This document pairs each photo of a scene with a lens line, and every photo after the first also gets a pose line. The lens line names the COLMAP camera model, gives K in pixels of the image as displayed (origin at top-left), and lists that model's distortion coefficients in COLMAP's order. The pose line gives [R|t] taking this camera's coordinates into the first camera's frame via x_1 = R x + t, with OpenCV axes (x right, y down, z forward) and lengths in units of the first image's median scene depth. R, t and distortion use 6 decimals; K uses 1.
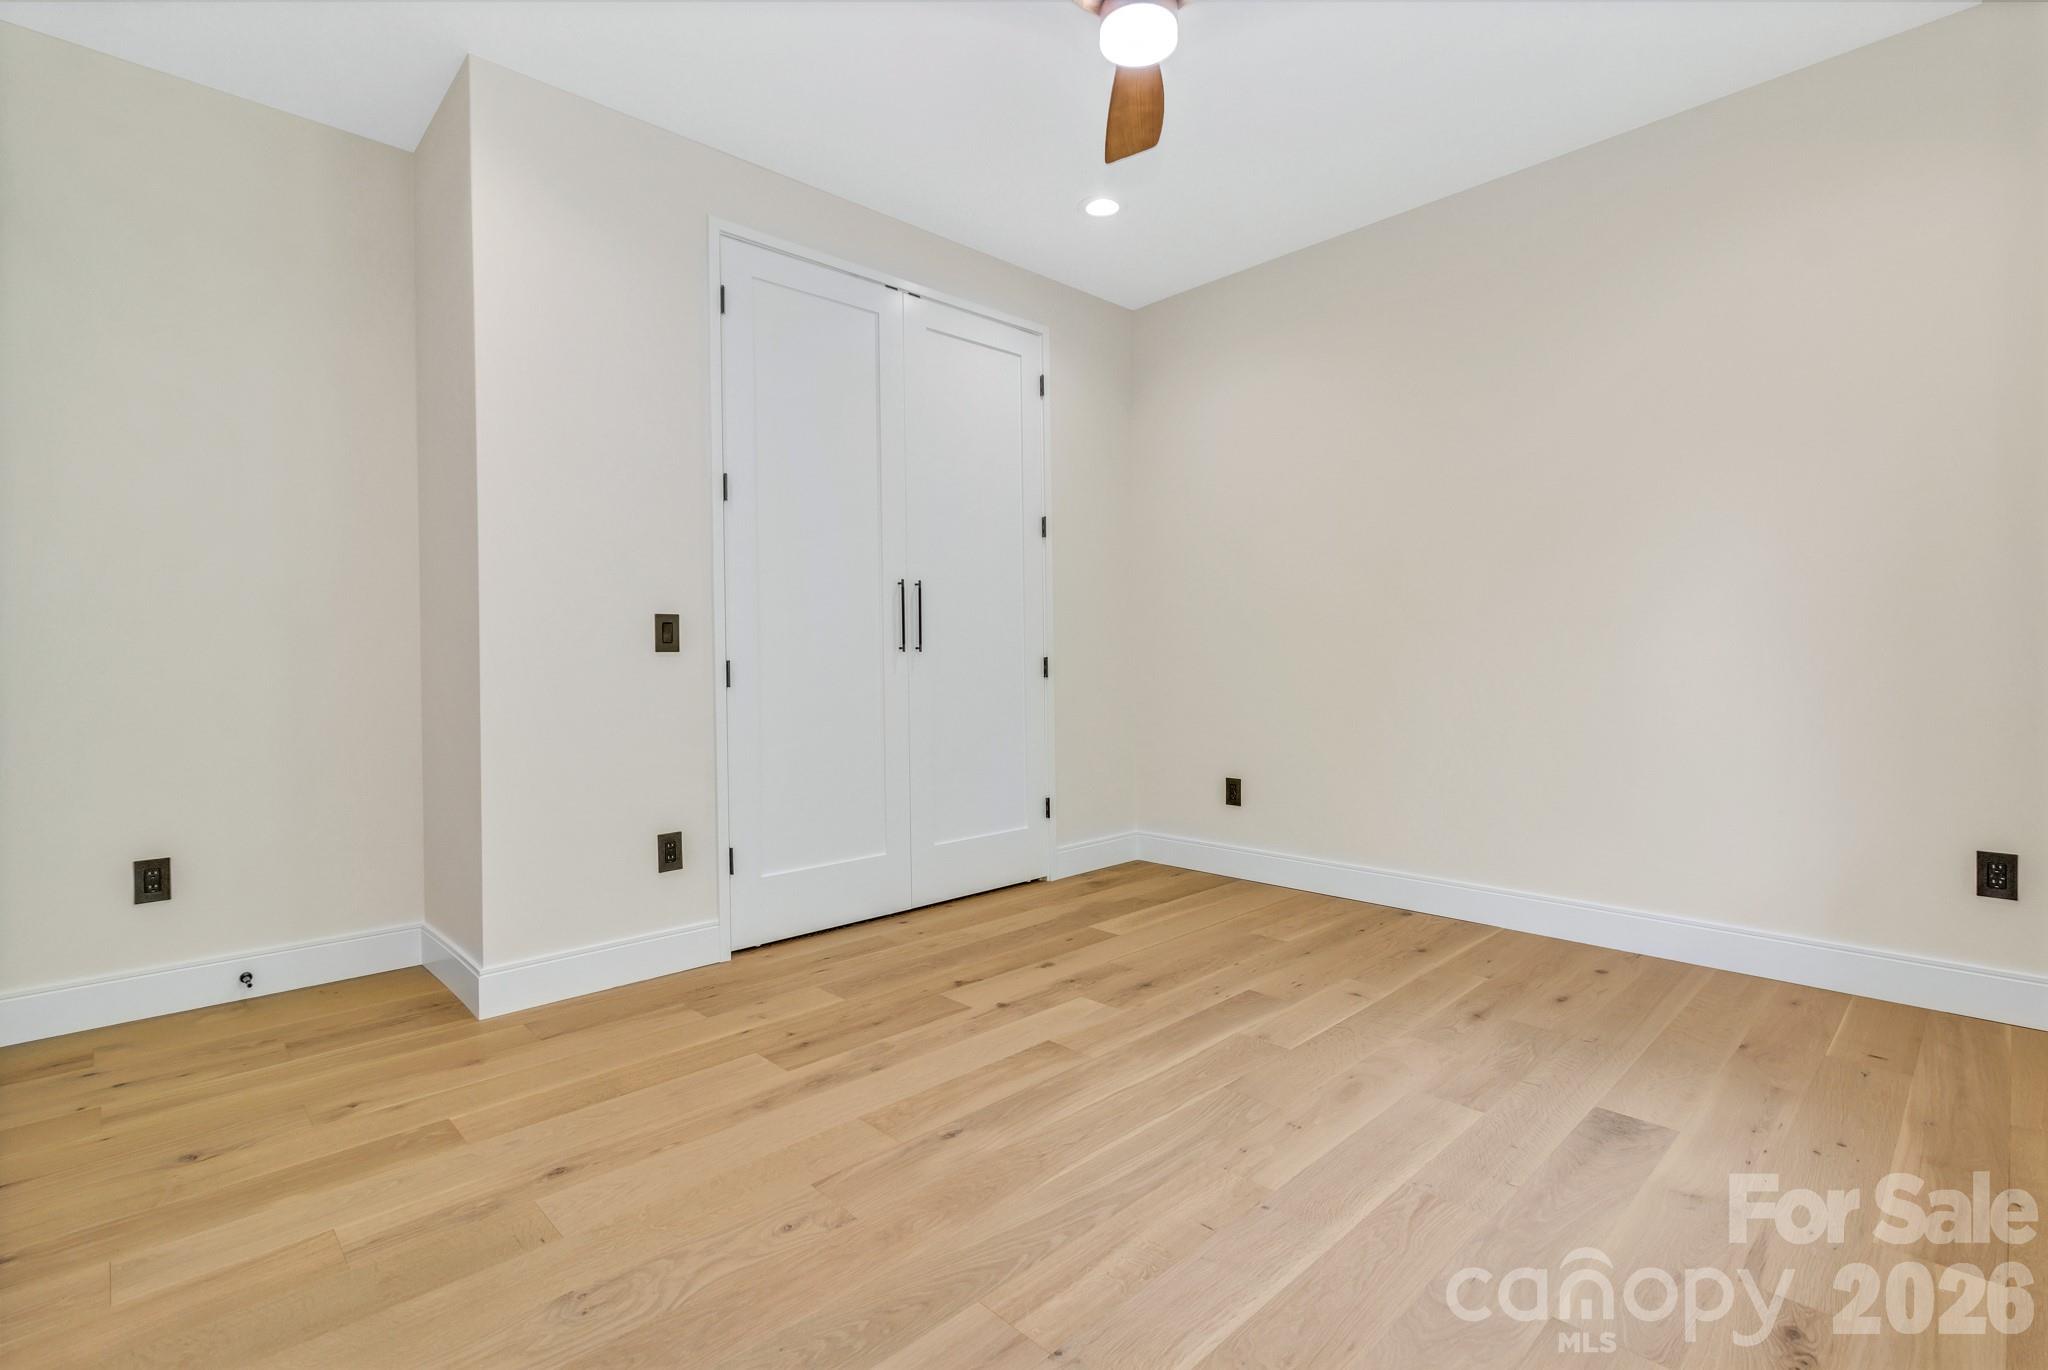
lens RADIAL K [[944.9, 0, 1029.7], [0, 944.9, 682.1], [0, 0, 1]] dist [-0.001028, -0.000774]
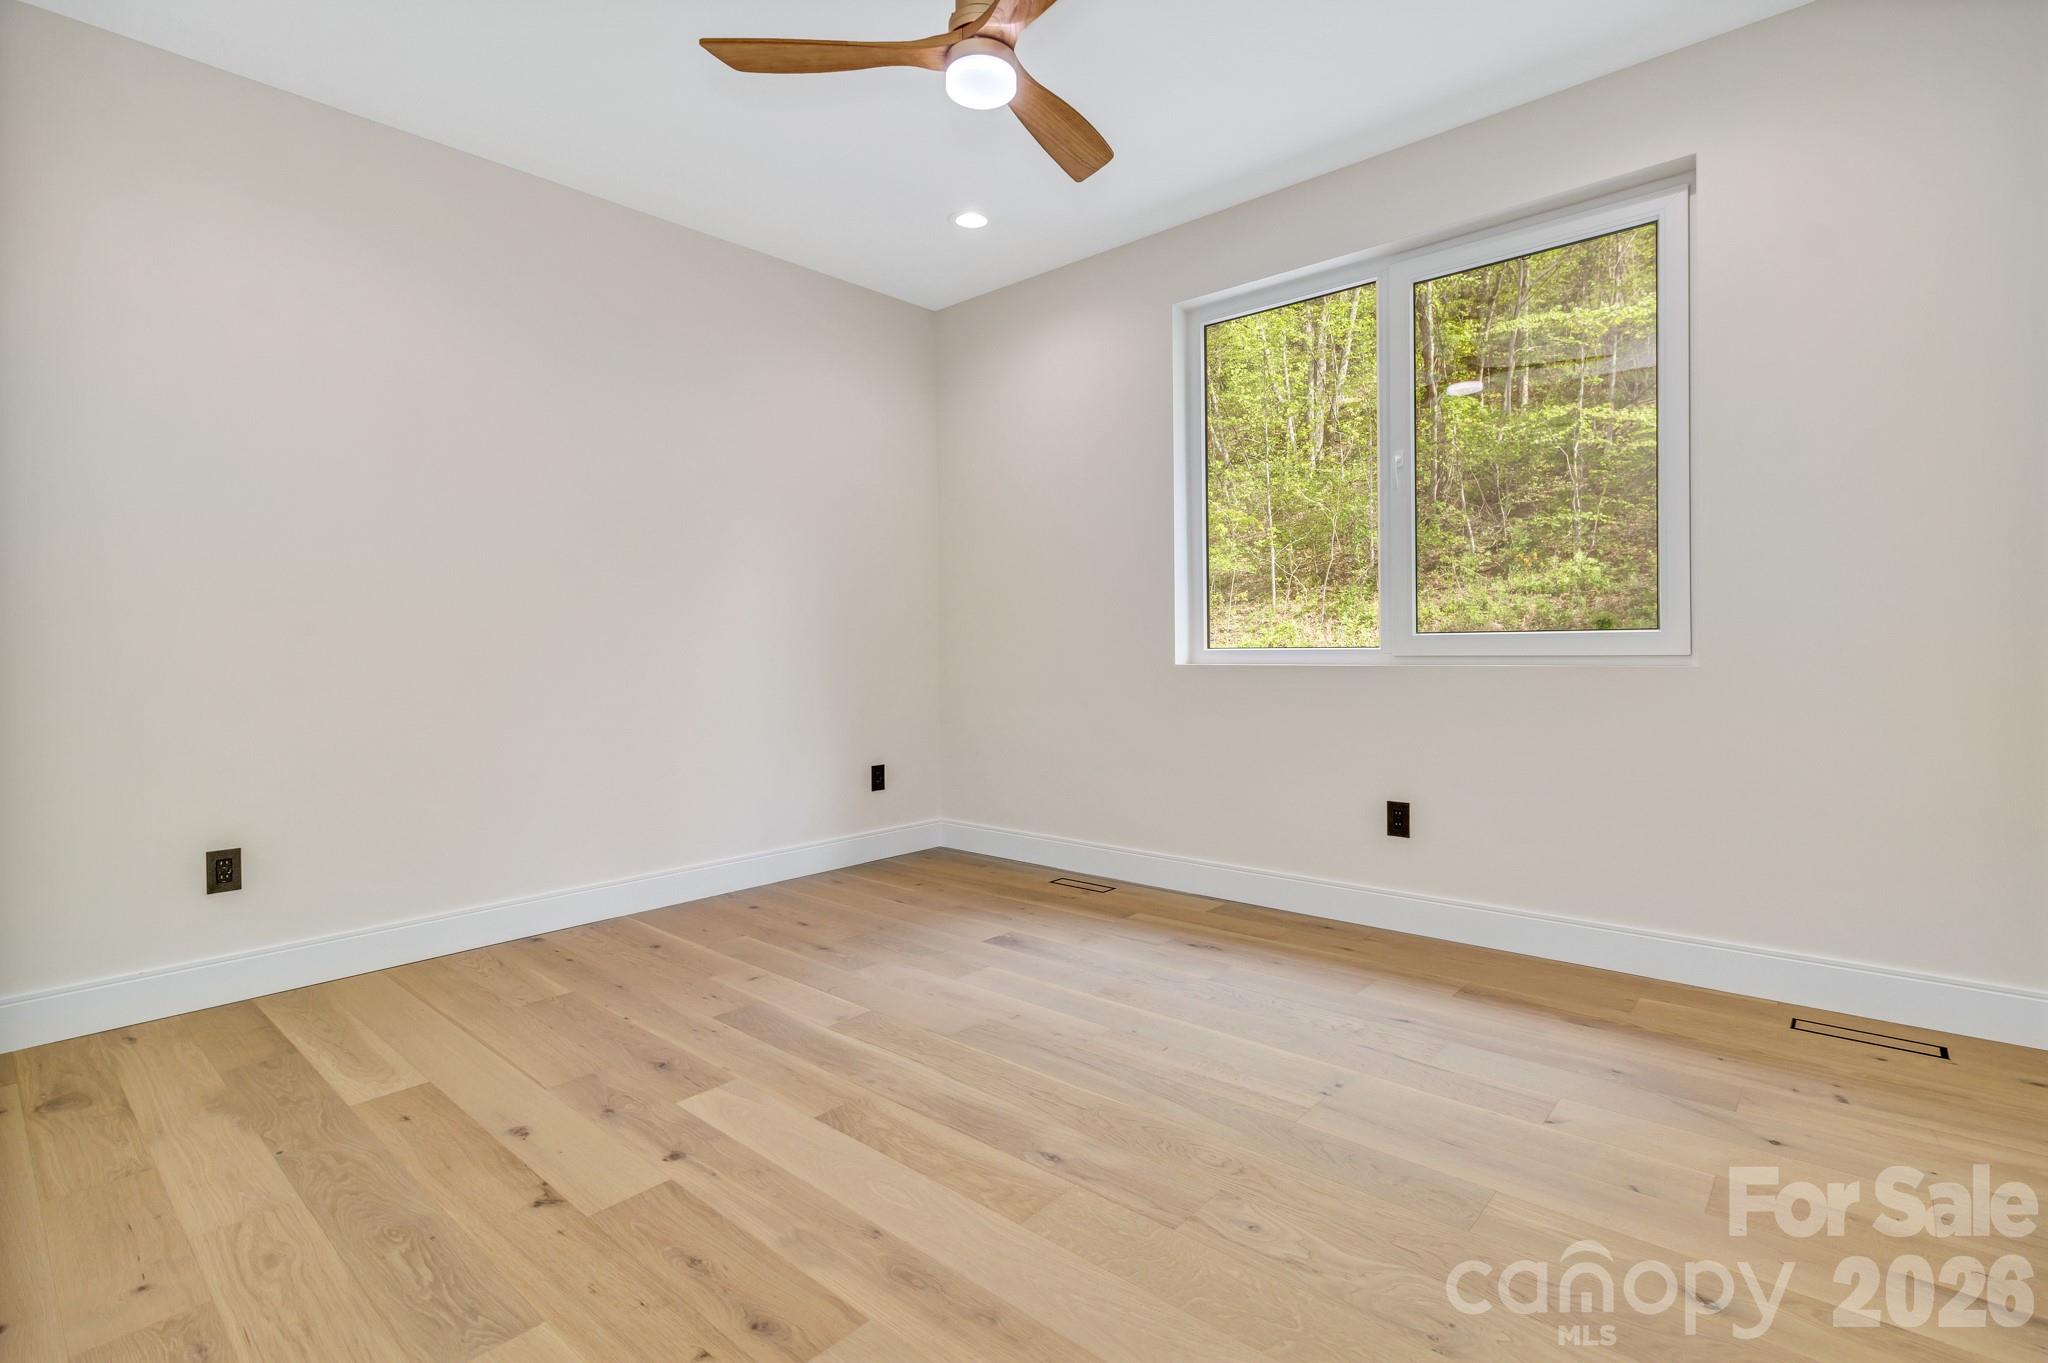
lens RADIAL K [[944.9, 0, 1029.5], [0, 944.9, 669.5], [0, 0, 1]] dist [-0.001028, -0.000774]
pose [[-0.086039, -0.004166, 0.996283, -0.742346], [0.036843, 0.999294, 0.007360, -0.008112], [-0.995610, 0.037339, -0.085825, 0.796033]]
